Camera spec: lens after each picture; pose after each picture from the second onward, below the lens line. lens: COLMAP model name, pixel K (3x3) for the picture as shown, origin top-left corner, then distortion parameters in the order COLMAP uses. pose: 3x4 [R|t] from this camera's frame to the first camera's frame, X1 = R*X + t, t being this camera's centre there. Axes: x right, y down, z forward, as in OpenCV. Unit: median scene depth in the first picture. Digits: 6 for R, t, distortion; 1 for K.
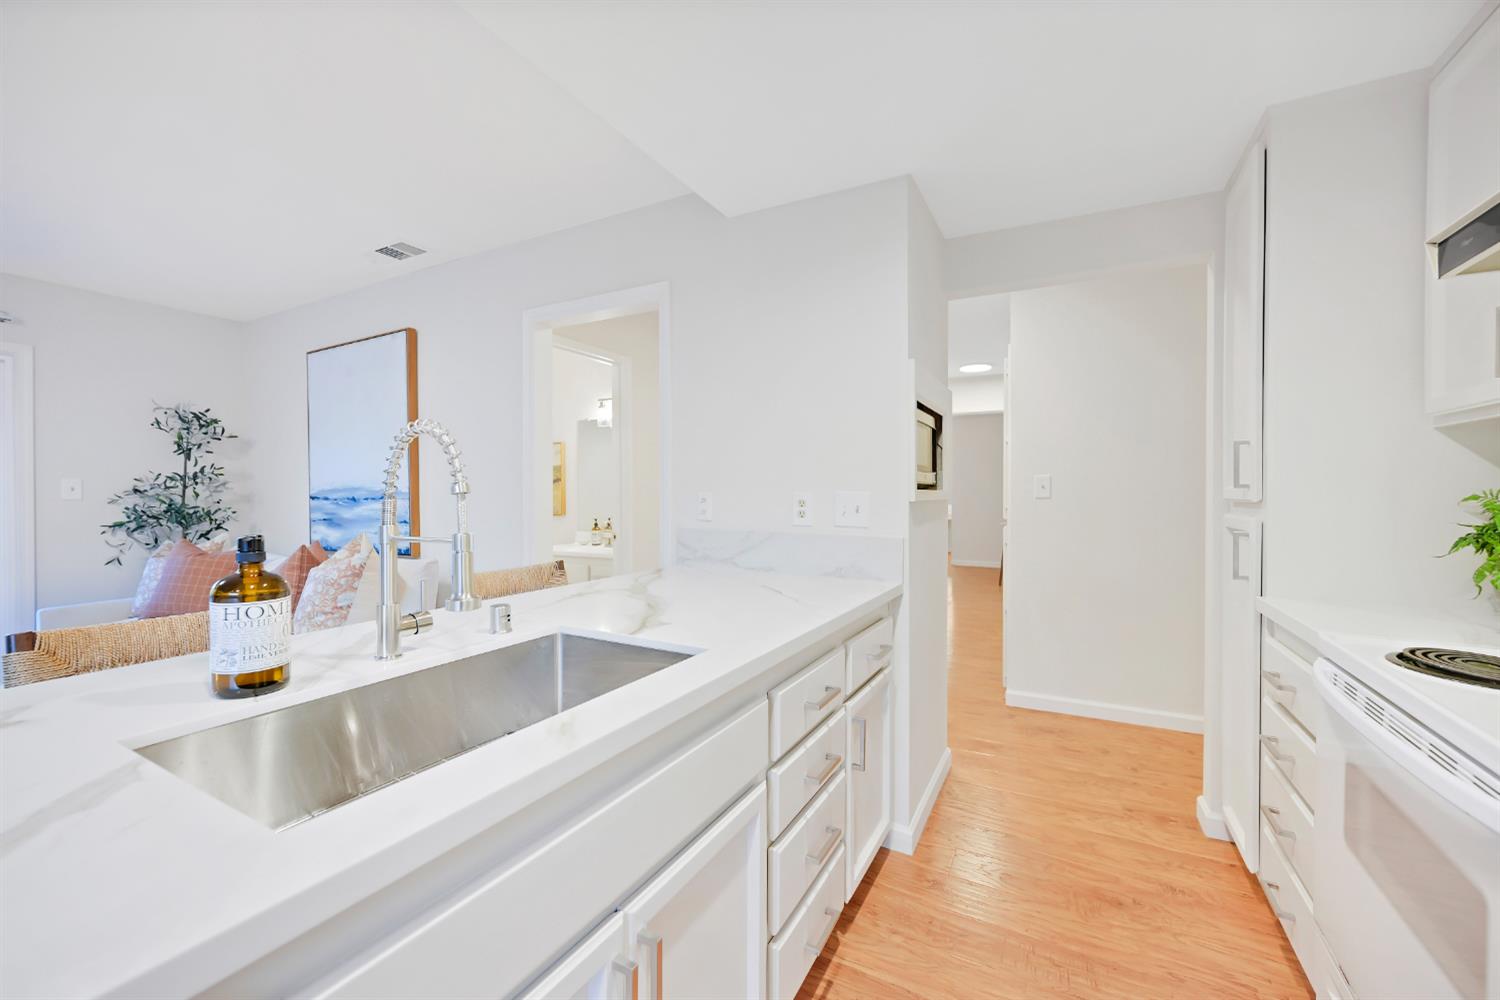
lens RADIAL K [[589.8, 0, 749.5], [0, 589.8, 498.3], [0, 0, 1]] dist [-0.000387, -0.000109]
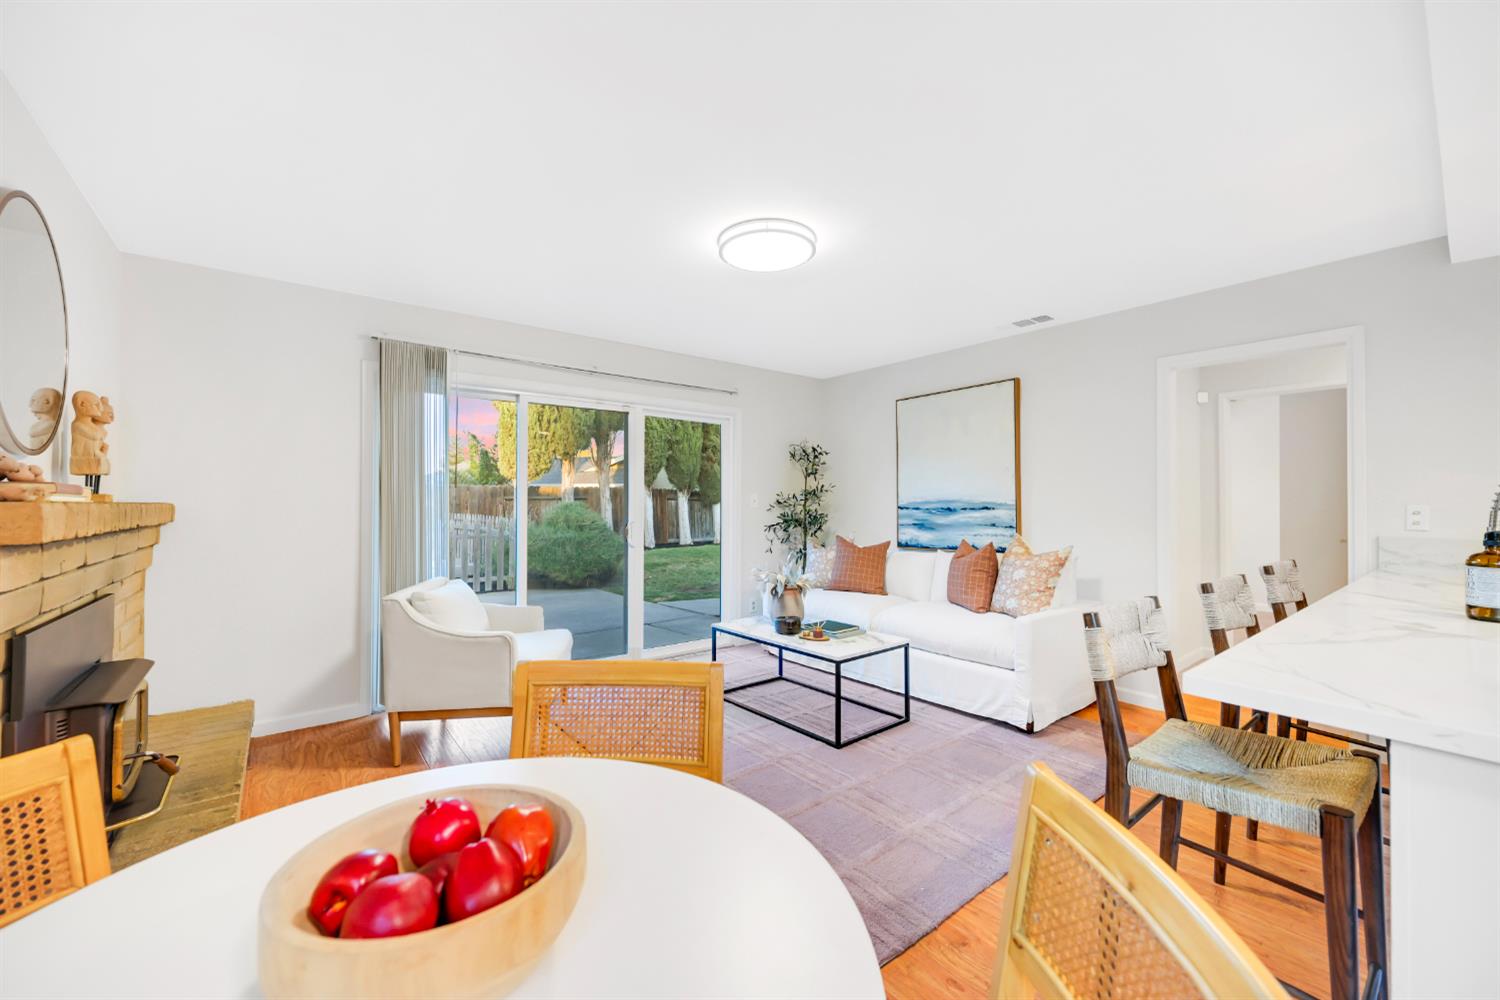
lens RADIAL K [[582.3, 0, 758.3], [0, 582.3, 501.2], [0, 0, 1]] dist [0.004987, 0.000107]
pose [[0.925426, 0.001340, -0.378925, -0.576270], [-0.006809, 0.999891, -0.013092, 0.003615], [0.378866, 0.014695, 0.925335, -0.370073]]
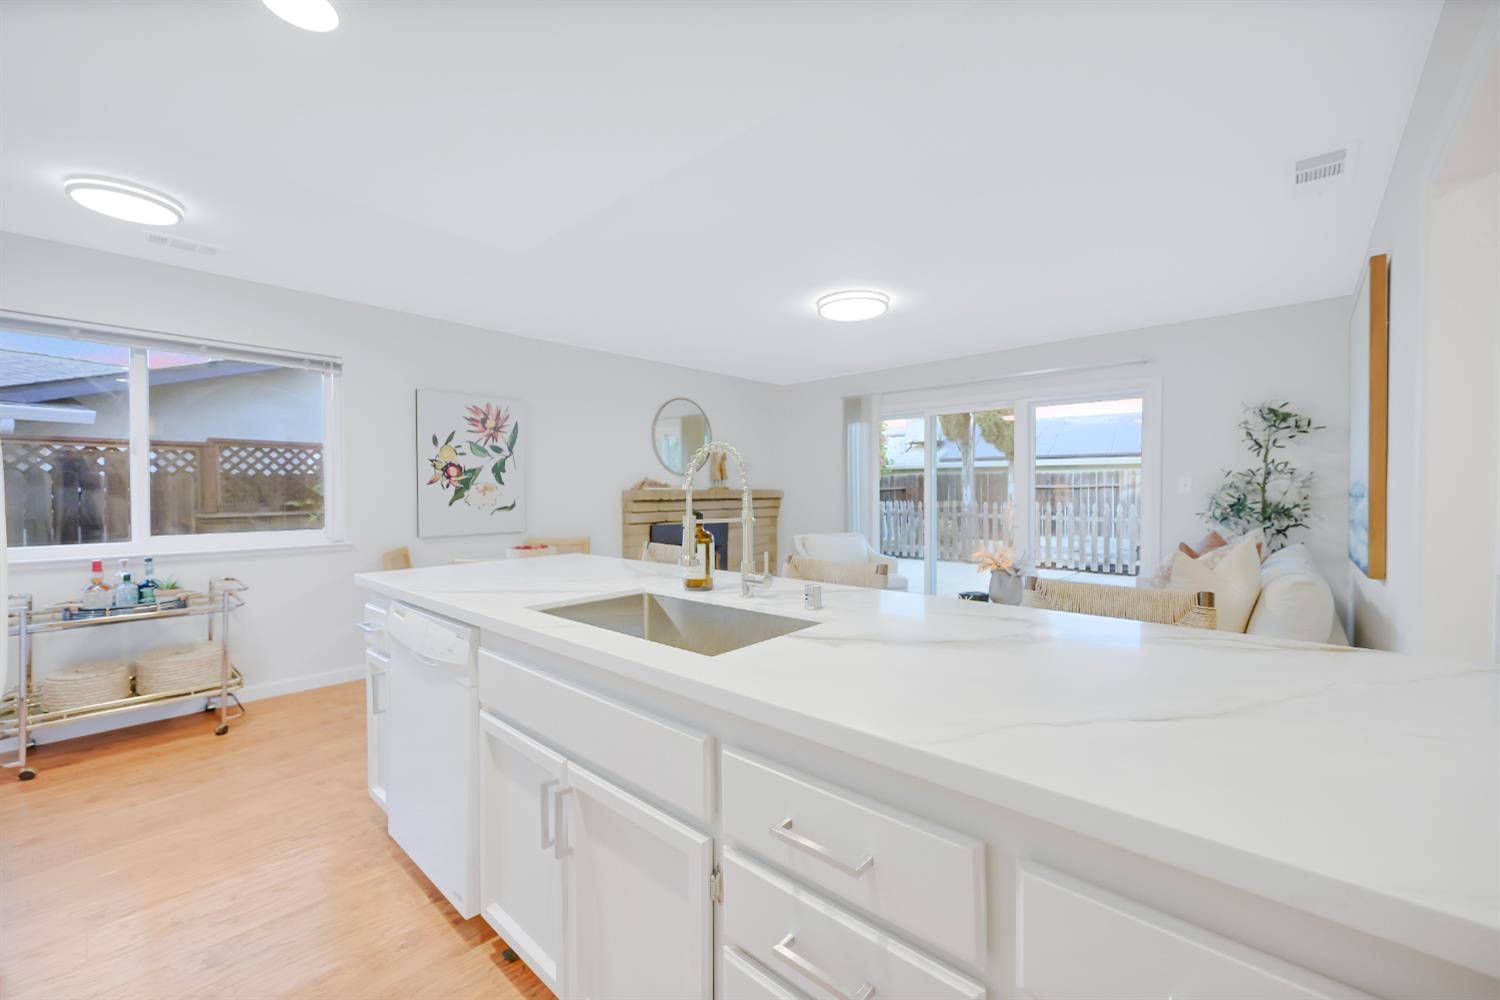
lens RADIAL K [[585.9, 0, 754.7], [0, 585.9, 497.4], [0, 0, 1]] dist [0.000093, -0.000302]
pose [[-0.238754, 0.014194, -0.970976, 0.237731], [-0.006005, 0.999852, 0.016093, -0.004207], [0.971061, 0.009673, -0.238634, 0.440513]]
